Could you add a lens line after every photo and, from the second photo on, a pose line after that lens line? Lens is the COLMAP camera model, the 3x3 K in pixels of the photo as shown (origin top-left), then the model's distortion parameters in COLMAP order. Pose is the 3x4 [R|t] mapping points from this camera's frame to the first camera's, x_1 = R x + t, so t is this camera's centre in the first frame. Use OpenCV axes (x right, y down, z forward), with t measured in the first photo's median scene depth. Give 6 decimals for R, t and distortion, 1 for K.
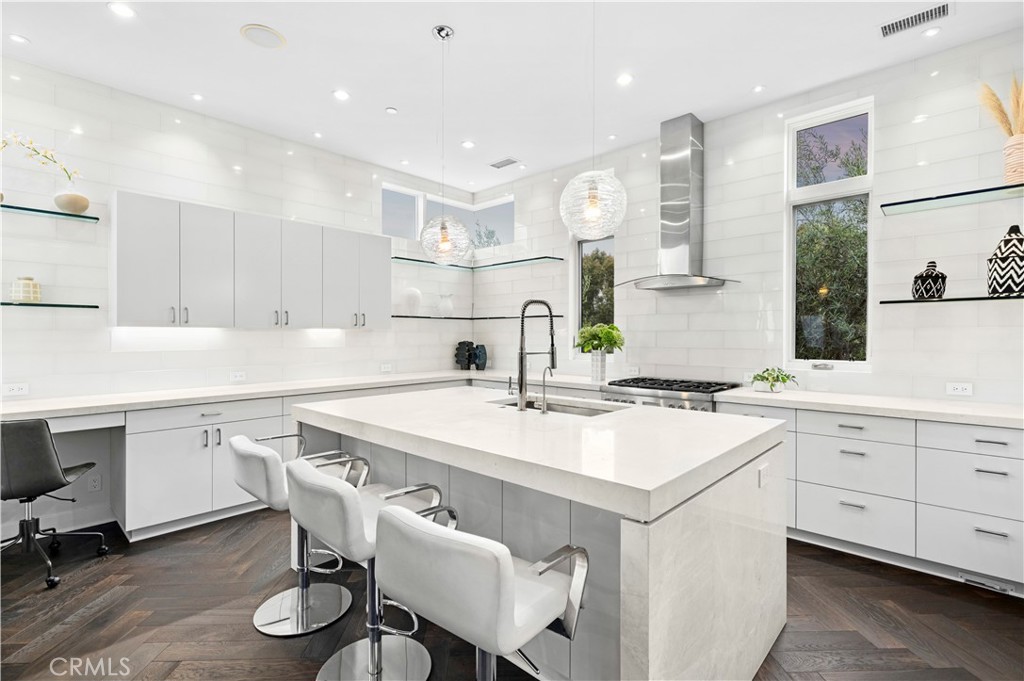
lens RADIAL K [[475.6, 0, 513.7], [0, 475.6, 339.0], [0, 0, 1]] dist [0.001998, 0.000379]
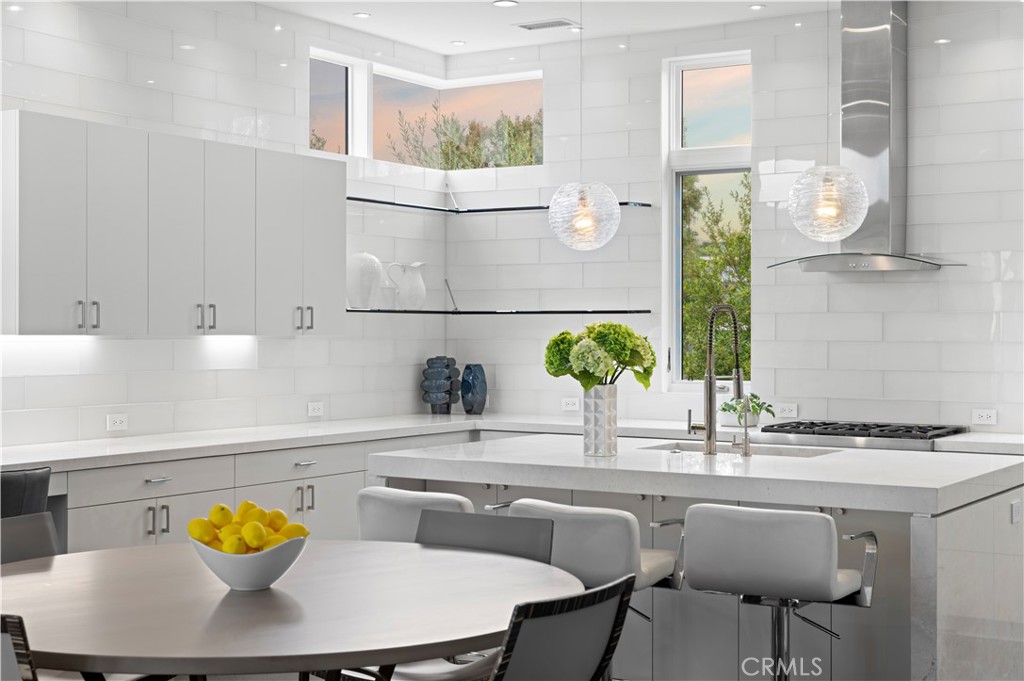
lens RADIAL K [[1465.8, 0, 511.5], [0, 1465.8, 339.9], [0, 0, 1]] dist [0.020952, 0.000000]
pose [[0.982749, 0.003533, 0.184909, -0.355657], [-0.003038, 0.999991, -0.002961, -0.010378], [-0.184918, 0.002349, 0.982751, -0.596939]]
